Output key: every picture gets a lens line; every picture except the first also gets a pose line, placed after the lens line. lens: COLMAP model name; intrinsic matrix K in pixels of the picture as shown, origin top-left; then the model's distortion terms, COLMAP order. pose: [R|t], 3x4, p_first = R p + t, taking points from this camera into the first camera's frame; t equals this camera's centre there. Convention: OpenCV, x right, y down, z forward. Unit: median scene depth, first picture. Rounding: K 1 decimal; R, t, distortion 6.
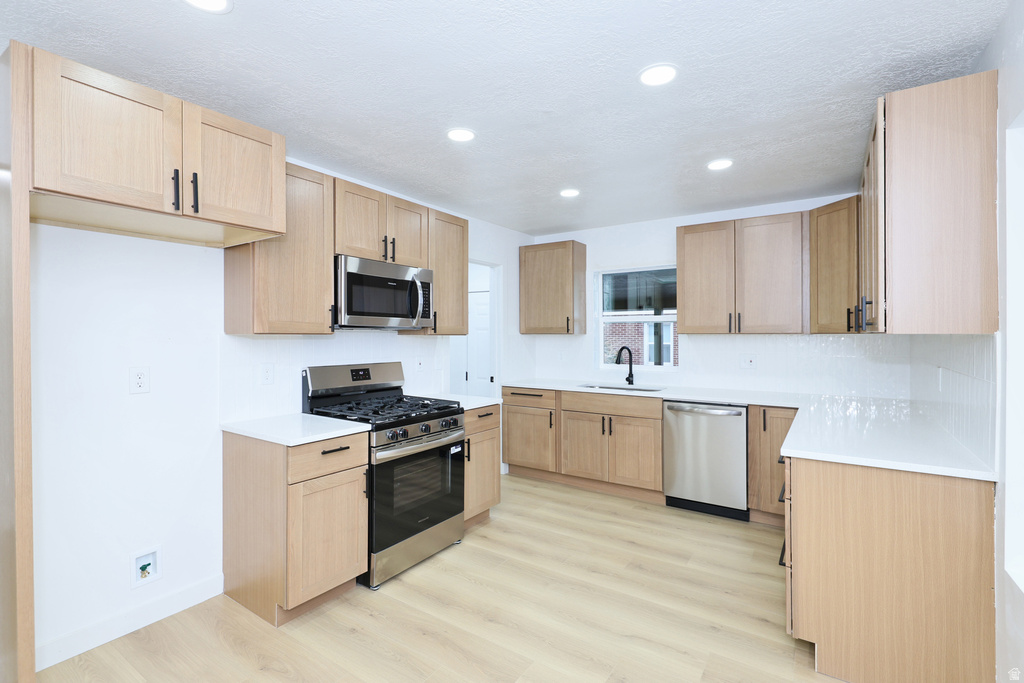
lens RADIAL K [[466.1, 0, 512.0], [0, 466.1, 341.5], [0, 0, 1]] dist [0.000712, -0.000105]
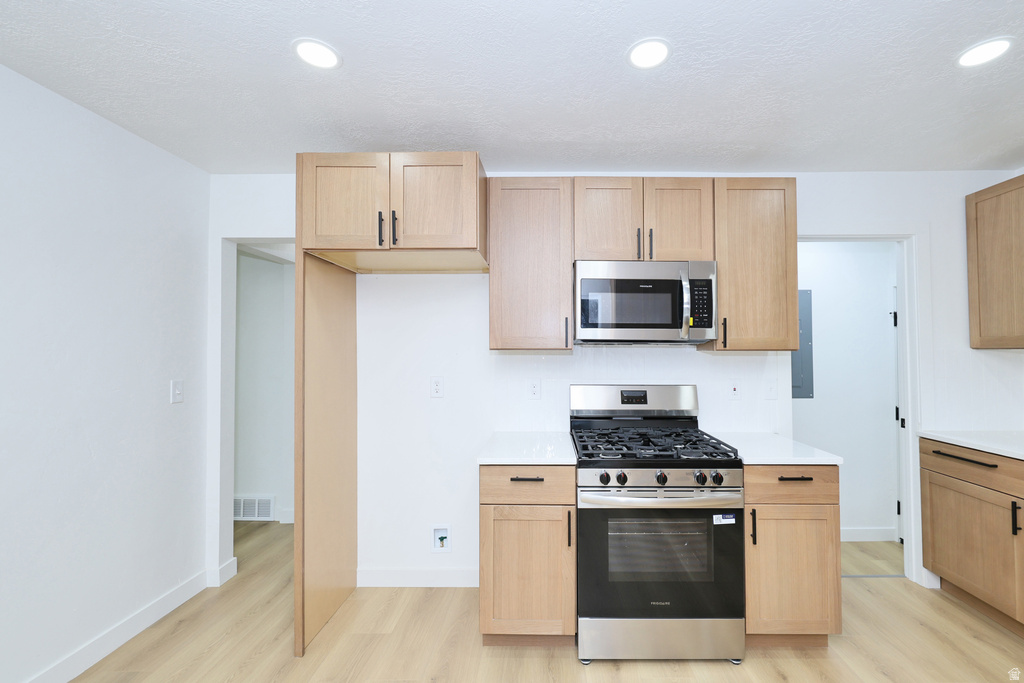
lens RADIAL K [[451.3, 0, 556.3], [0, 451.3, 346.7], [0, 0, 1]] dist [0.007847, 0.000215]
pose [[0.567763, -0.008459, -0.823148, 0.277213], [-0.011795, 0.999761, -0.018409, -0.004472], [0.823107, 0.020161, 0.567528, 0.411949]]
